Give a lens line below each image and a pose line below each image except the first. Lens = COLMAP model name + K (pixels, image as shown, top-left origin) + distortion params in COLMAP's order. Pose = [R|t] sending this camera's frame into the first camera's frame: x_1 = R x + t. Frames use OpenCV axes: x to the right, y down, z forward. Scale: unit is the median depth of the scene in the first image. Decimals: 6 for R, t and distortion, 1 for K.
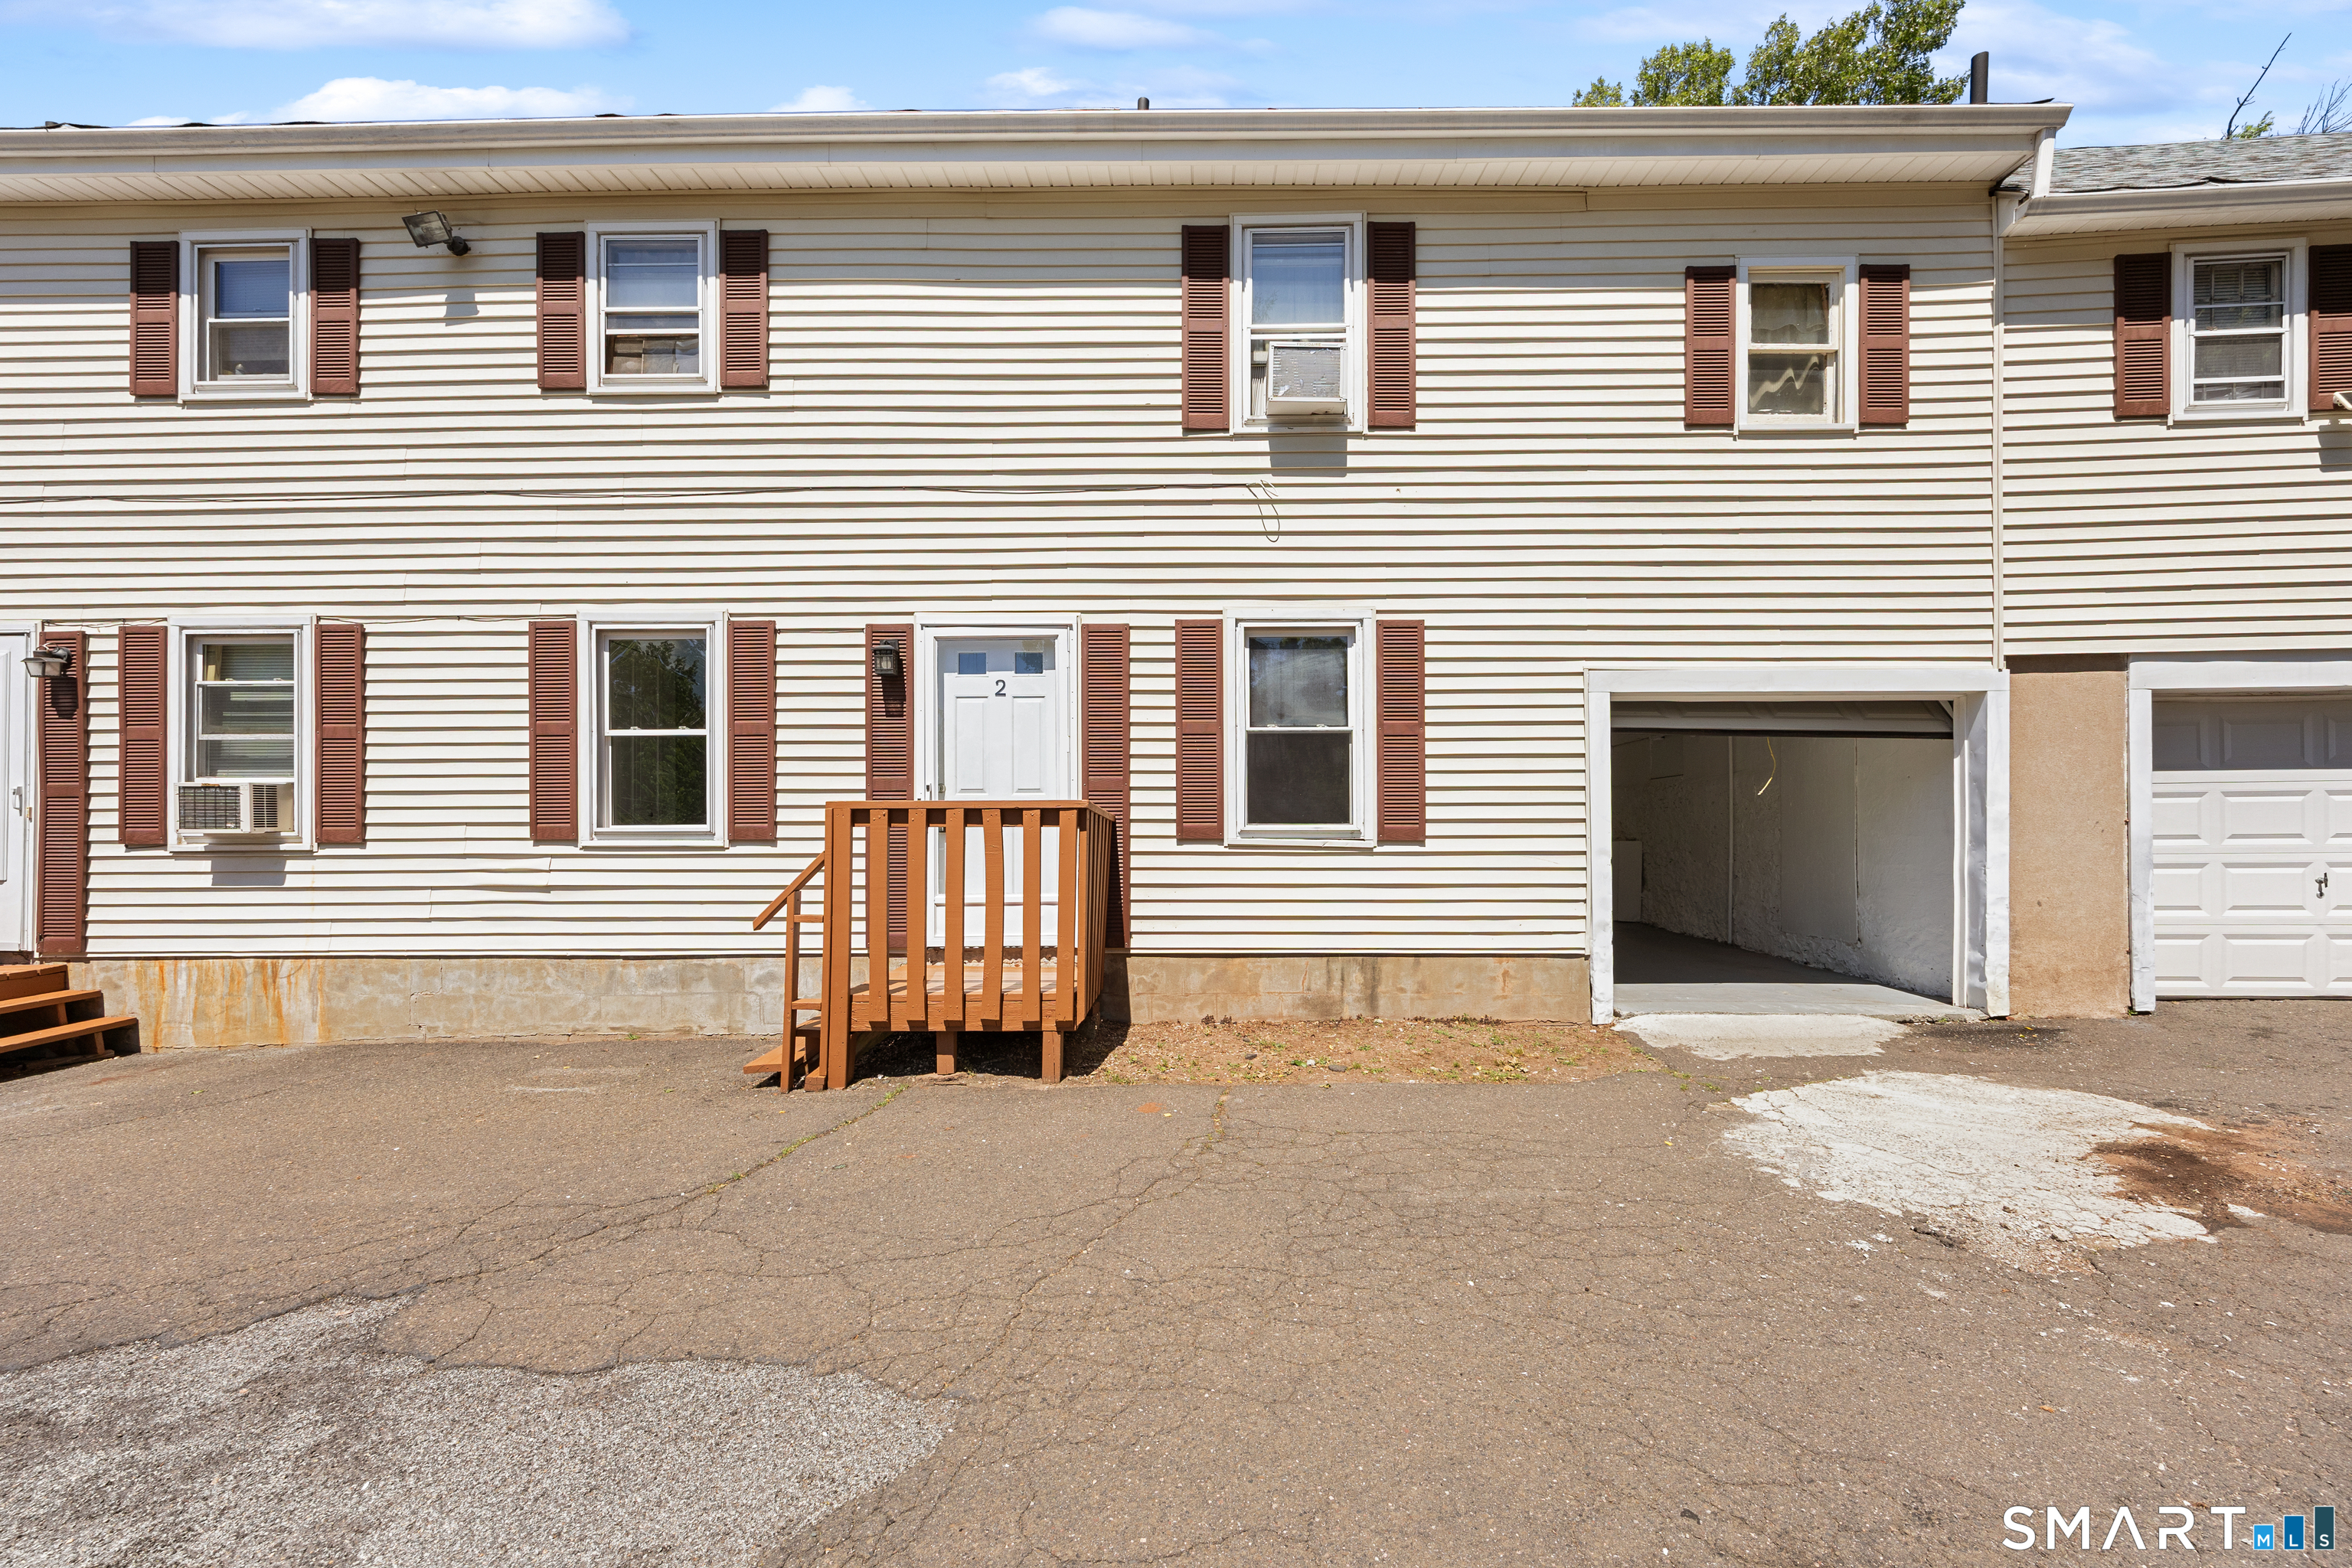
lens RADIAL K [[934.2, 0, 1008.2], [0, 934.2, 767.0], [0, 0, 1]] dist [0.007147, -0.000396]
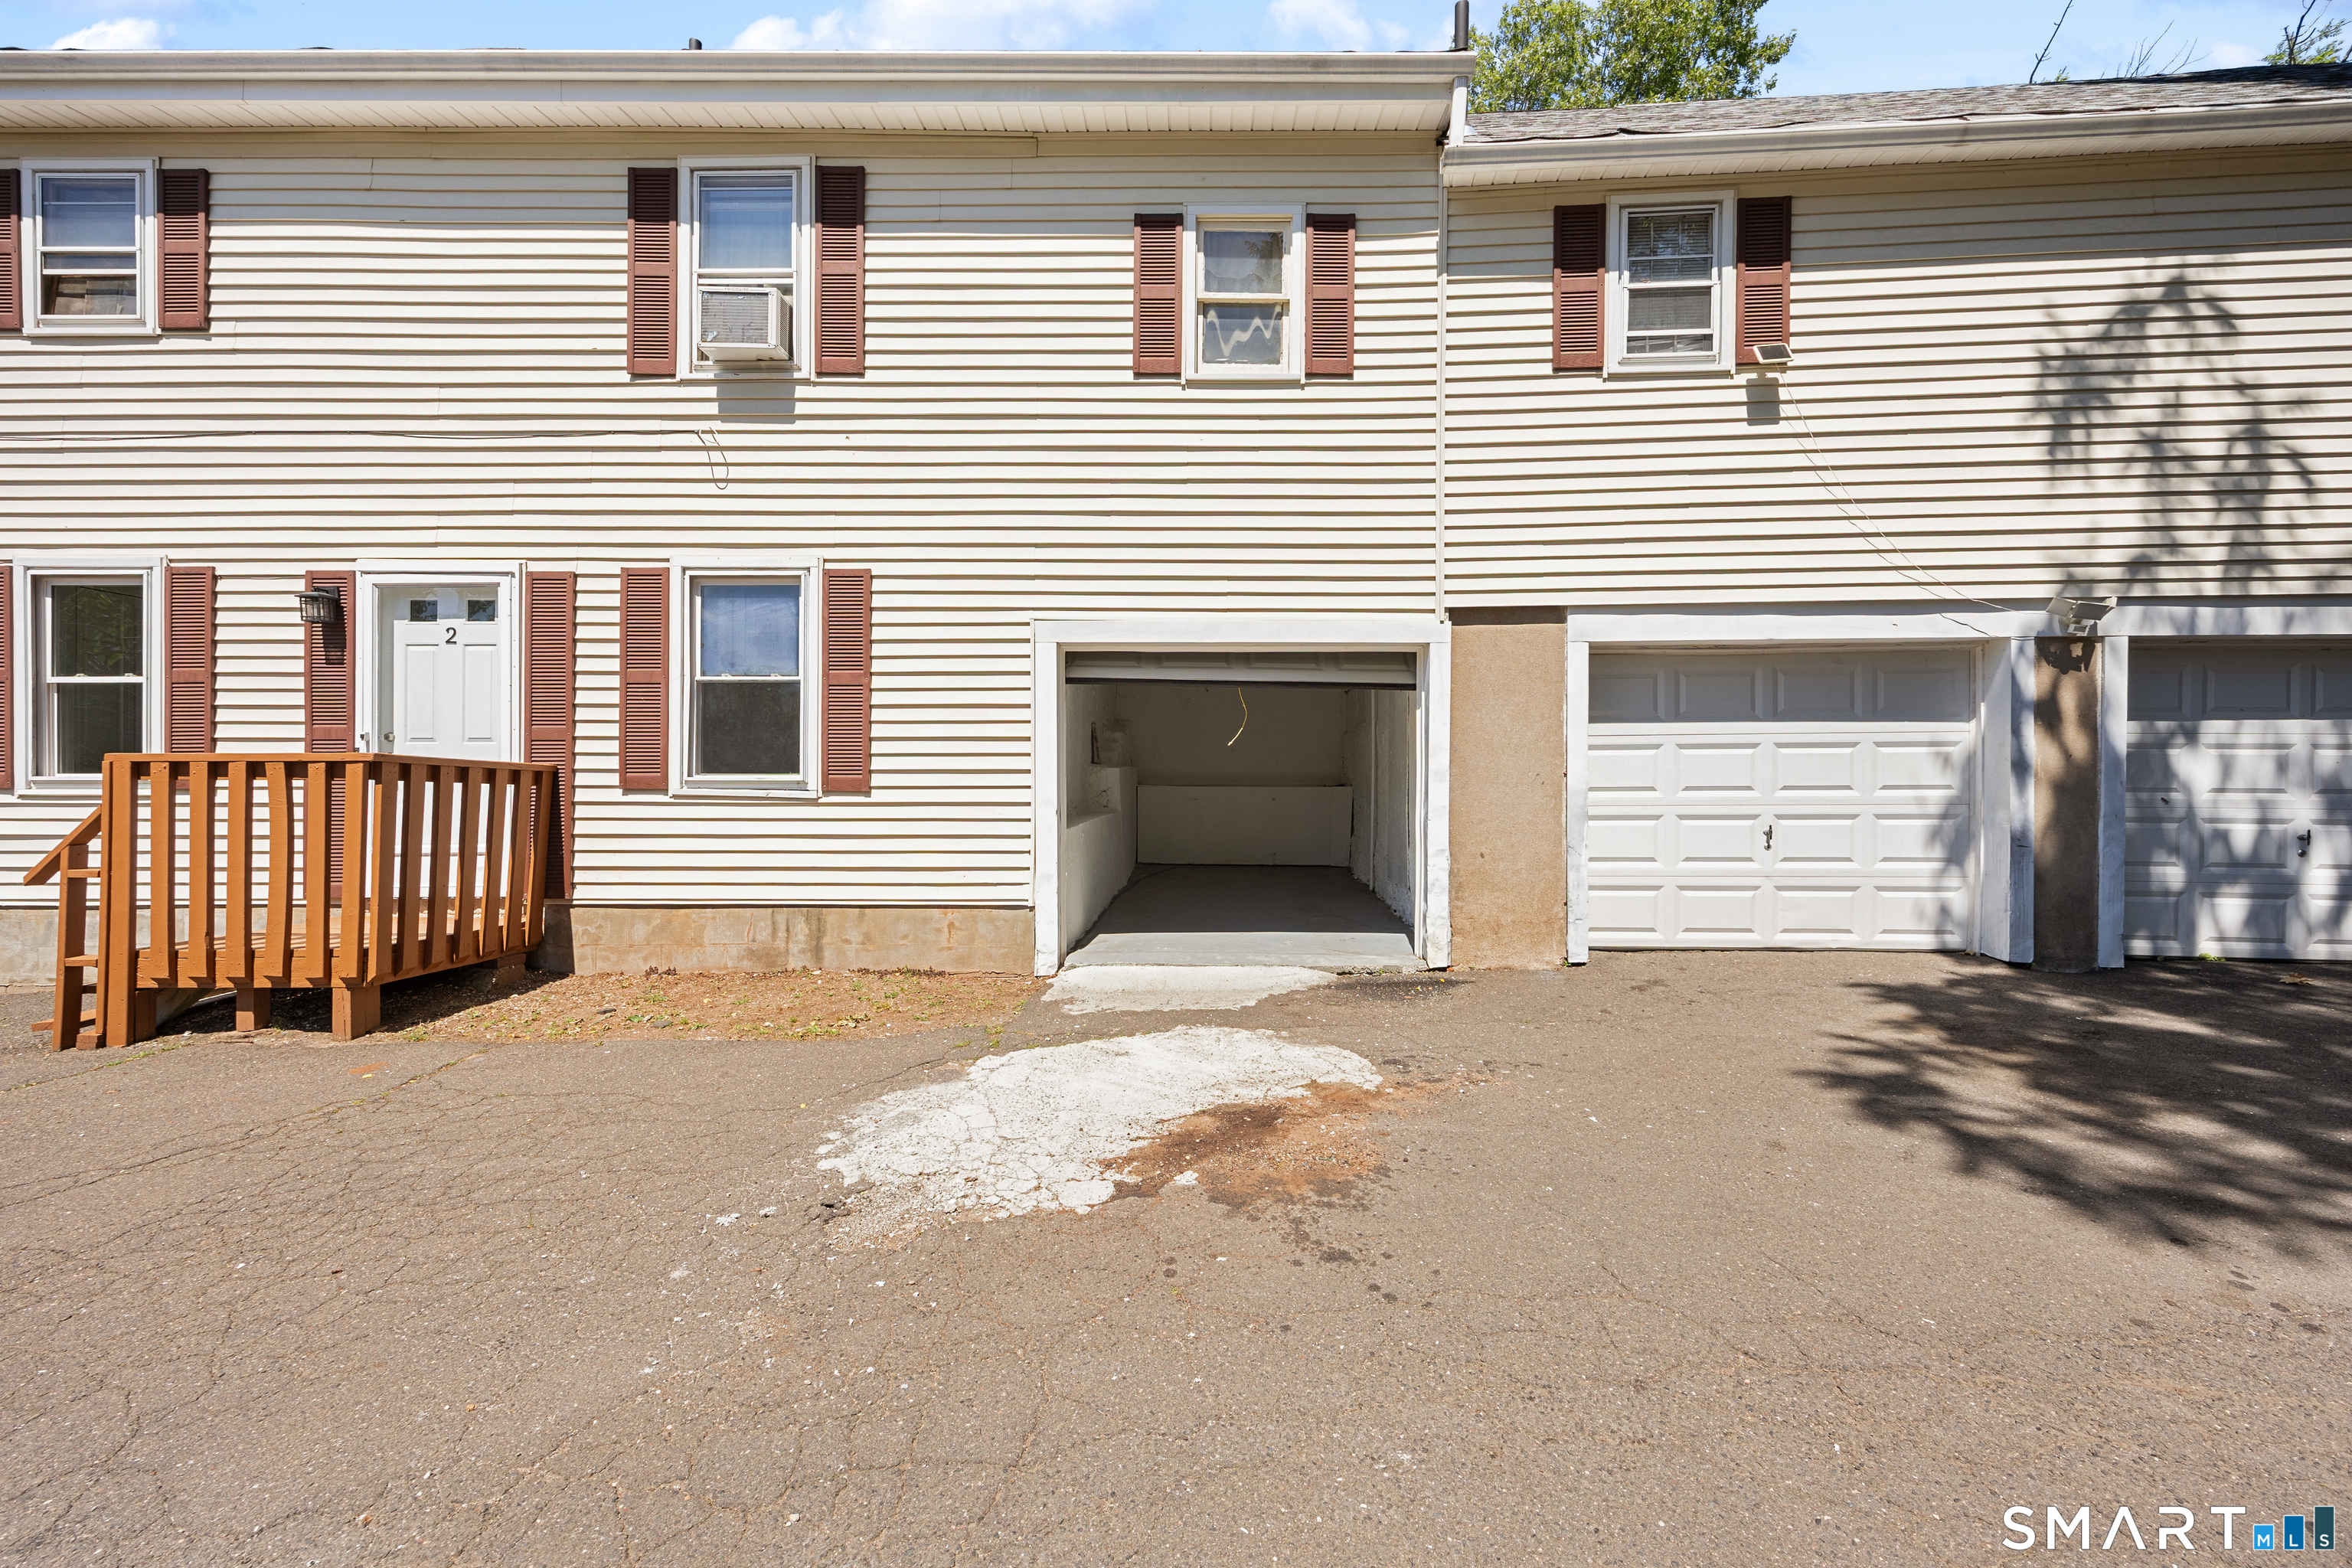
lens RADIAL K [[942.2, 0, 1176.0], [0, 942.2, 719.7], [0, 0, 1]] dist [0.005541, -0.000432]
pose [[0.999995, 0.003062, 0.001232, 0.767153], [-0.003071, 0.999965, 0.007751, -0.006184], [-0.001208, -0.007754, 0.999969, -0.001401]]
